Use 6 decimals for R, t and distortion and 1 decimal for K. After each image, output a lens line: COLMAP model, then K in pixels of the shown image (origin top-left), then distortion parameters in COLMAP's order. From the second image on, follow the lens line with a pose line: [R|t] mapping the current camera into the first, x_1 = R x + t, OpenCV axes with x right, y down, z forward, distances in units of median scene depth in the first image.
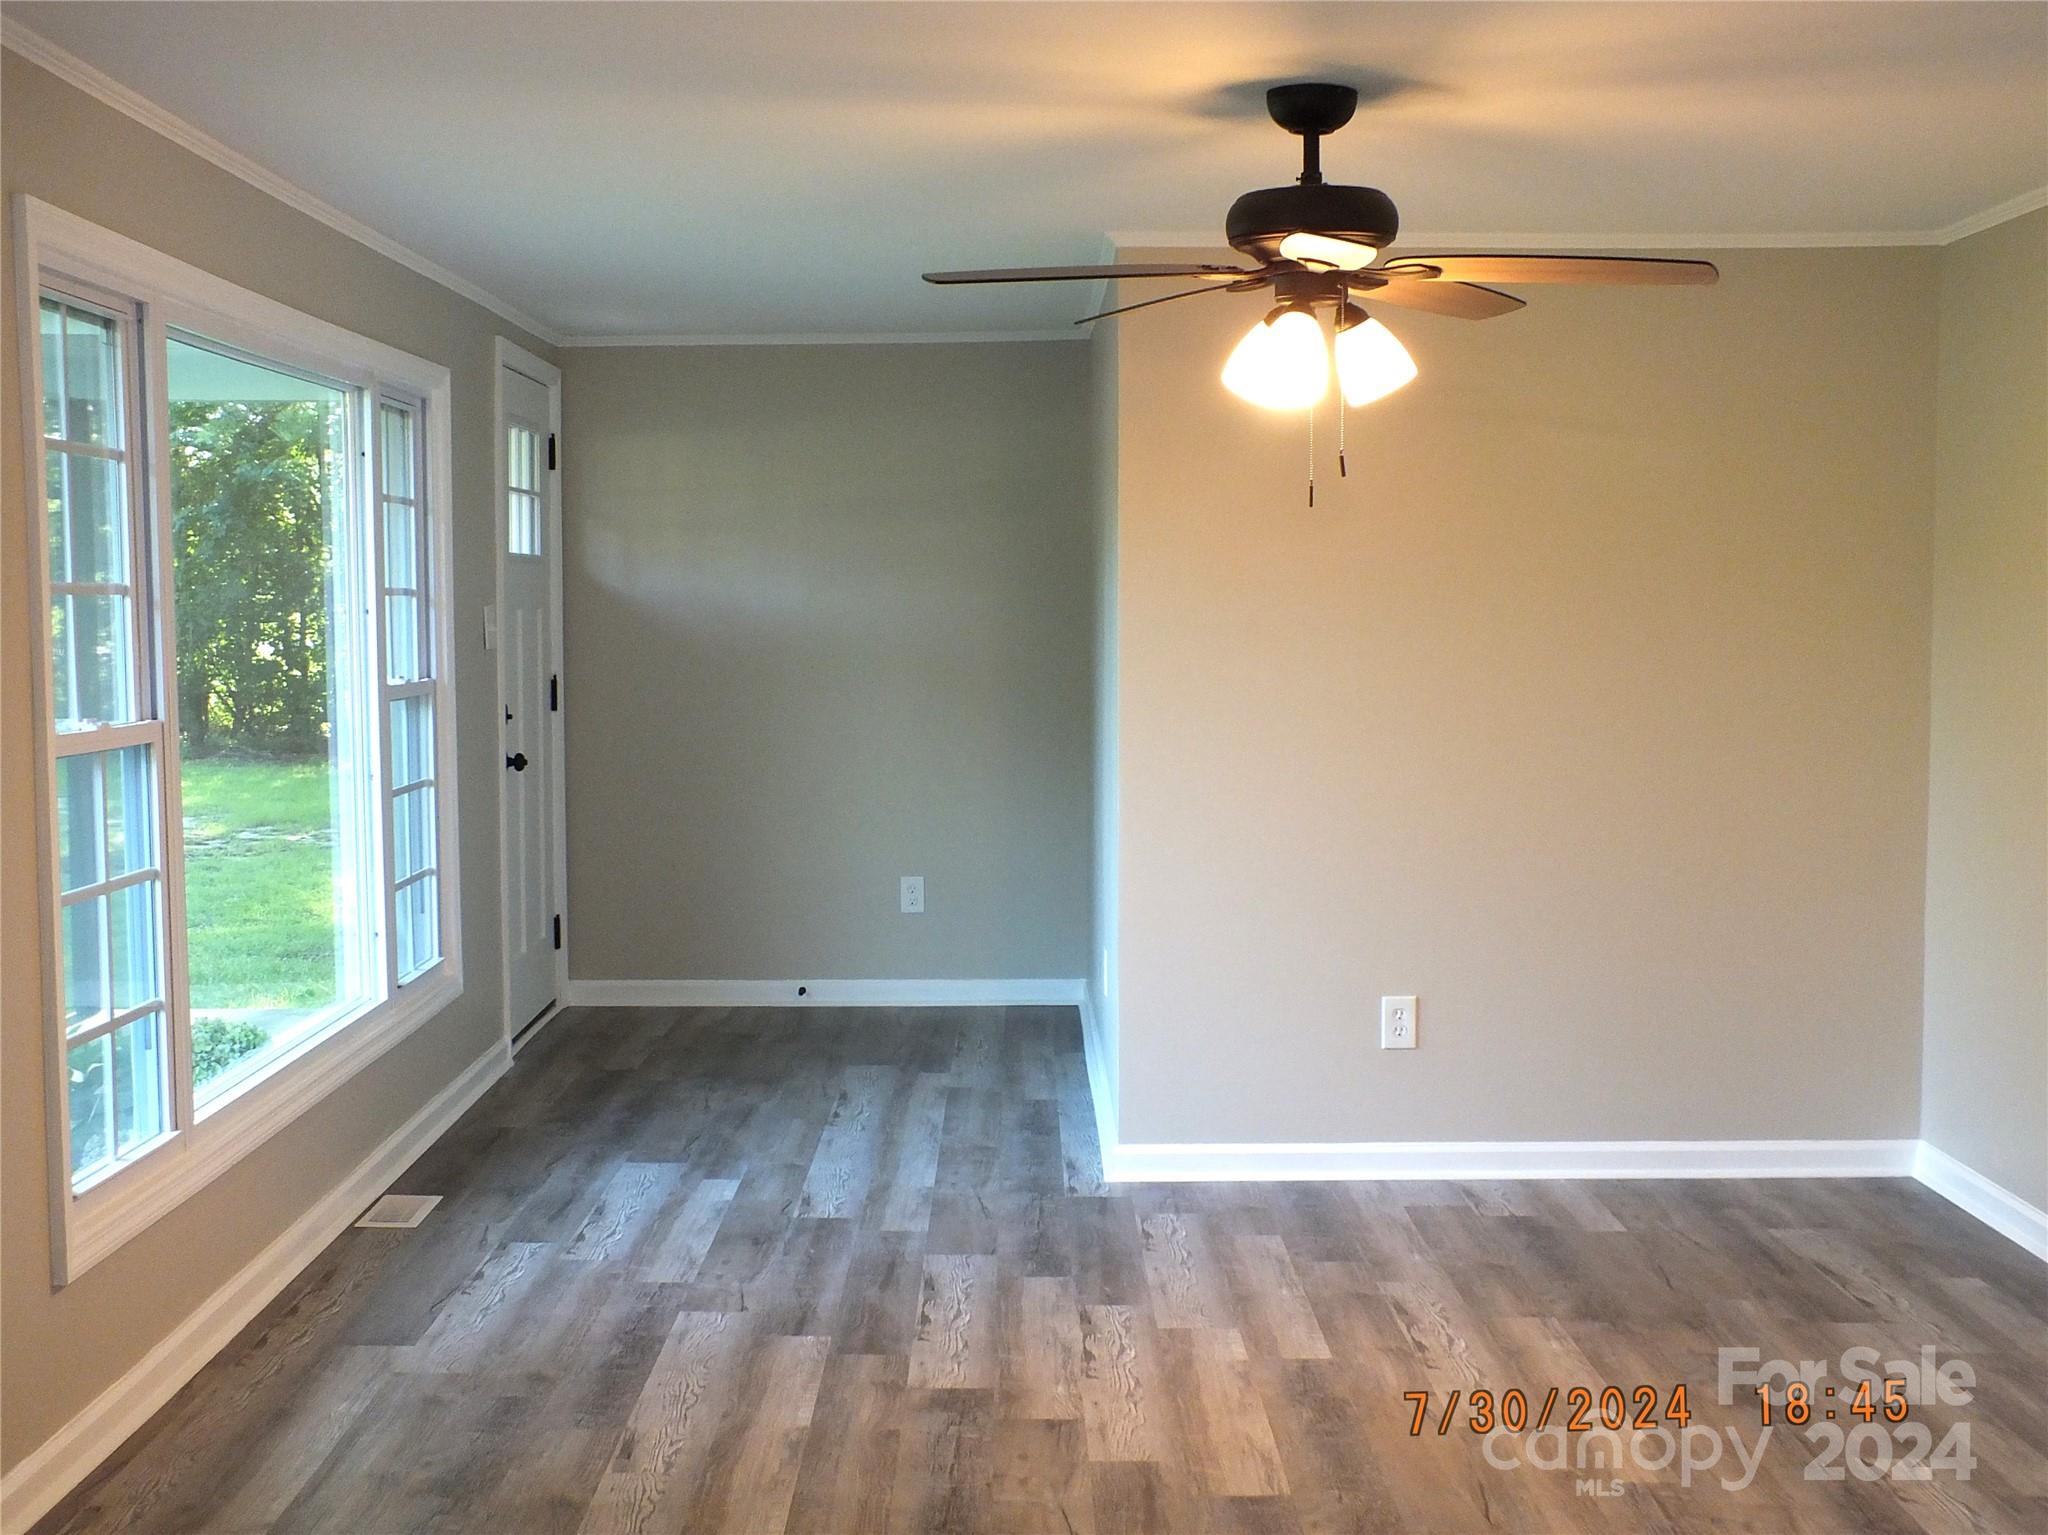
lens RADIAL K [[2548.7, 0, 960.9], [0, 2548.7, 831.7], [0, 0, 1]] dist [-0.153306, 0.555476]
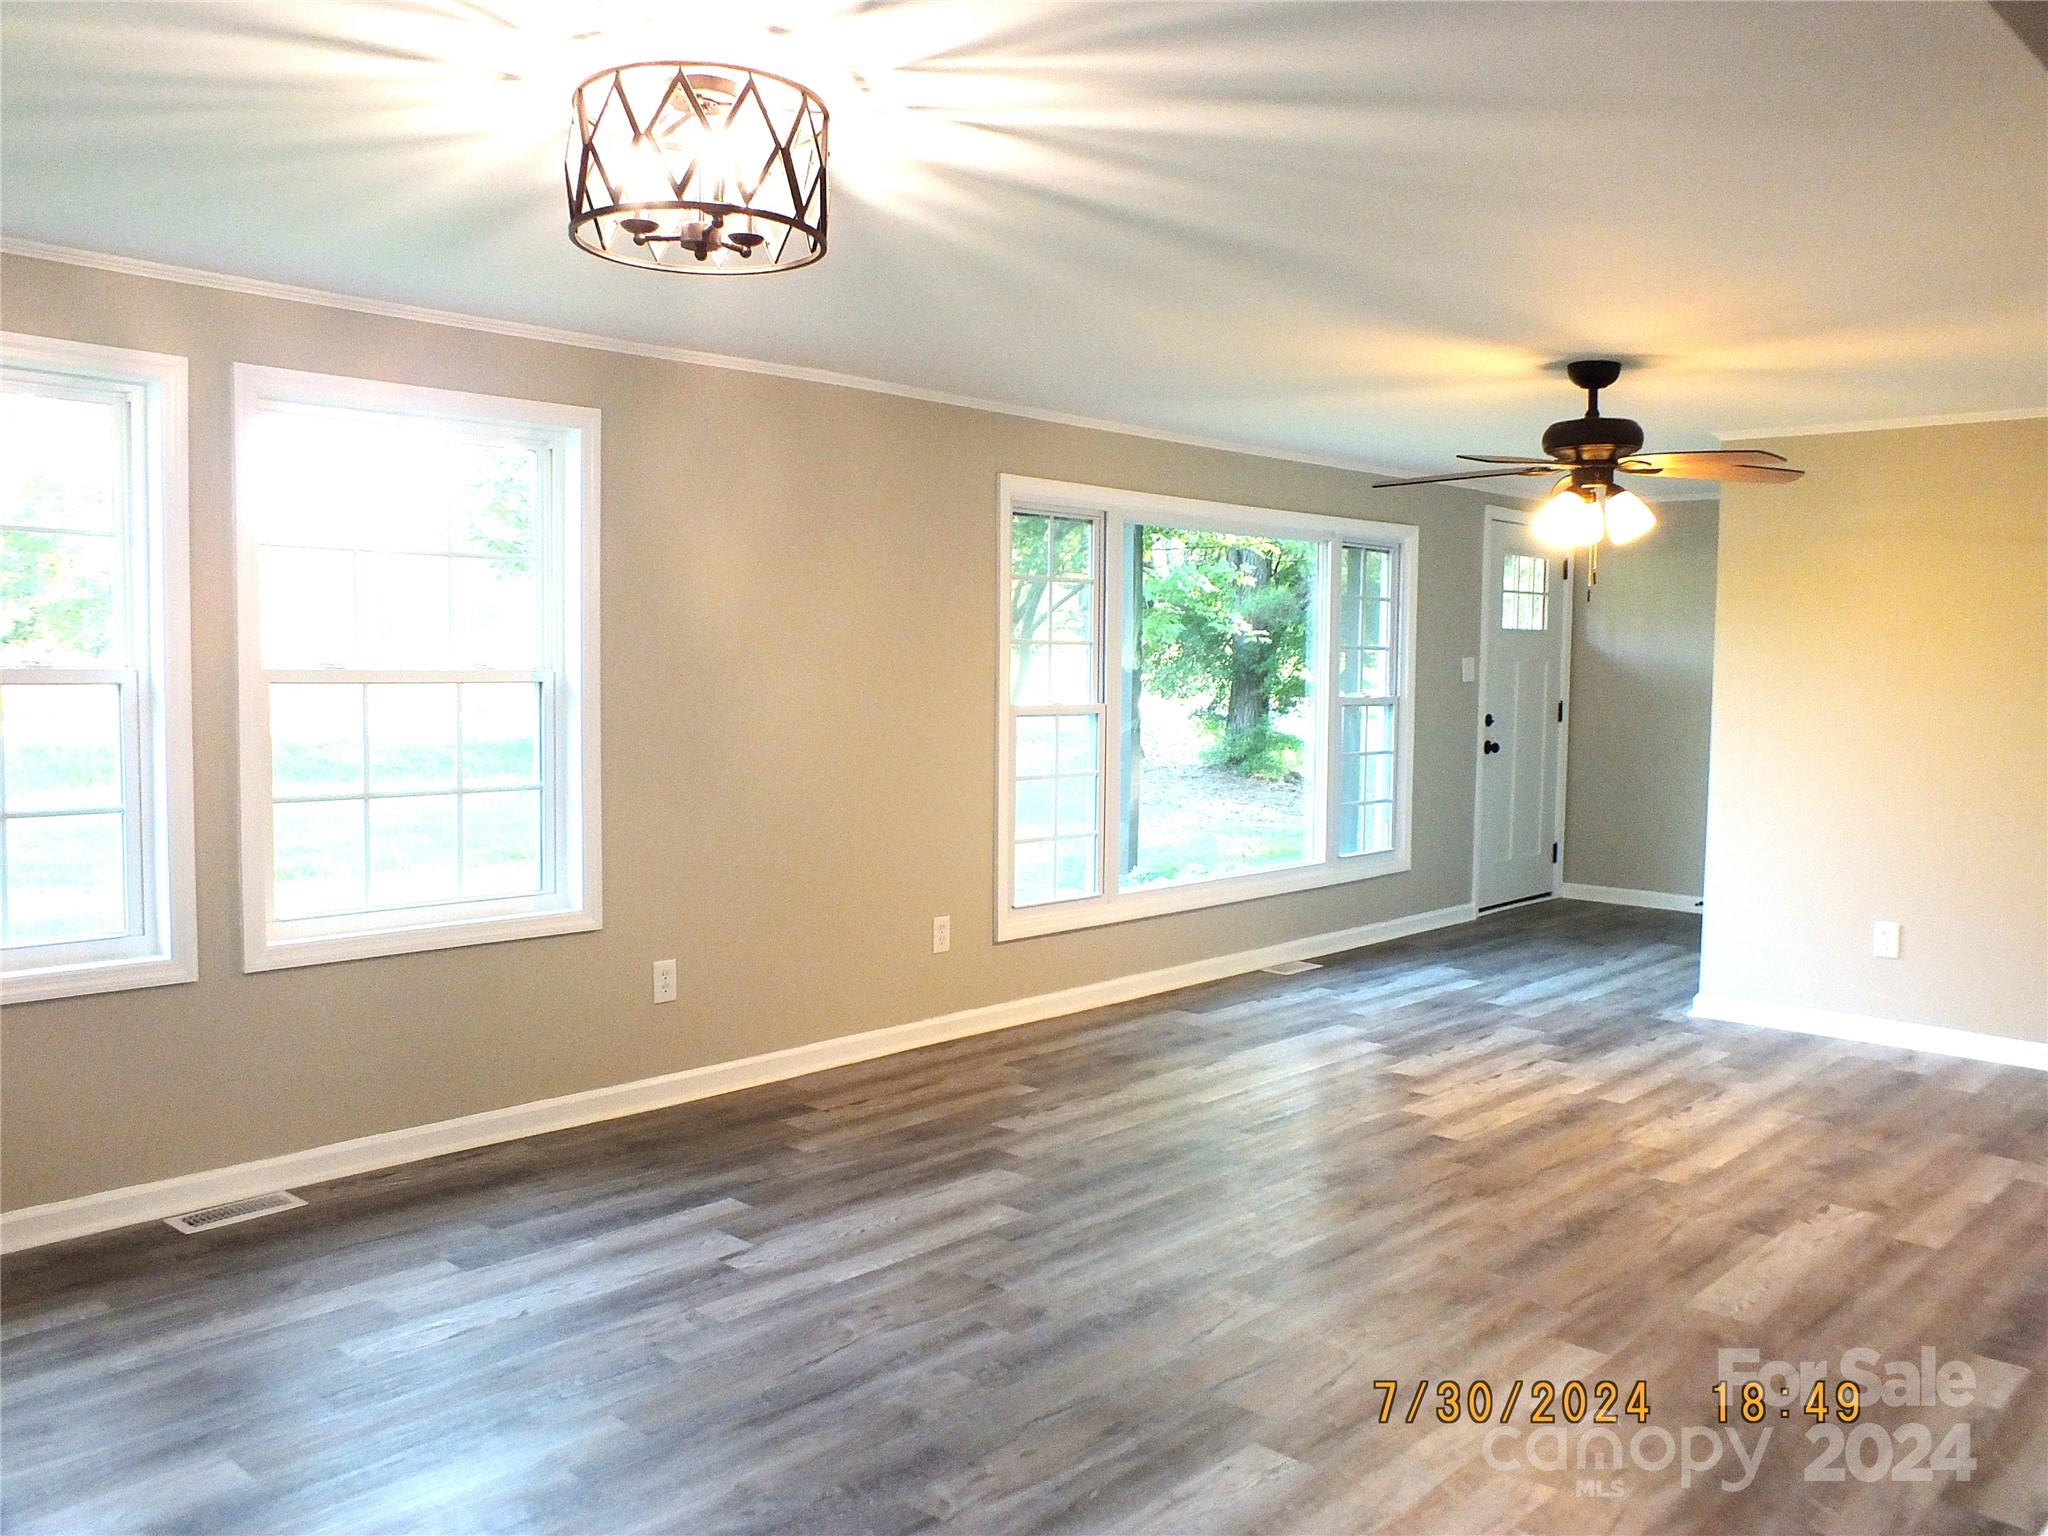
lens RADIAL K [[1662.2, 0, 1024.0], [0, 1662.2, 768.0], [0, 0, 1]] dist [-0.041153, 0.003131]
pose [[0.733927, 0.058821, -0.676676, 0.592098], [-0.076742, 0.997045, 0.003434, 0.012223], [0.674879, 0.049409, 0.736273, -0.092800]]
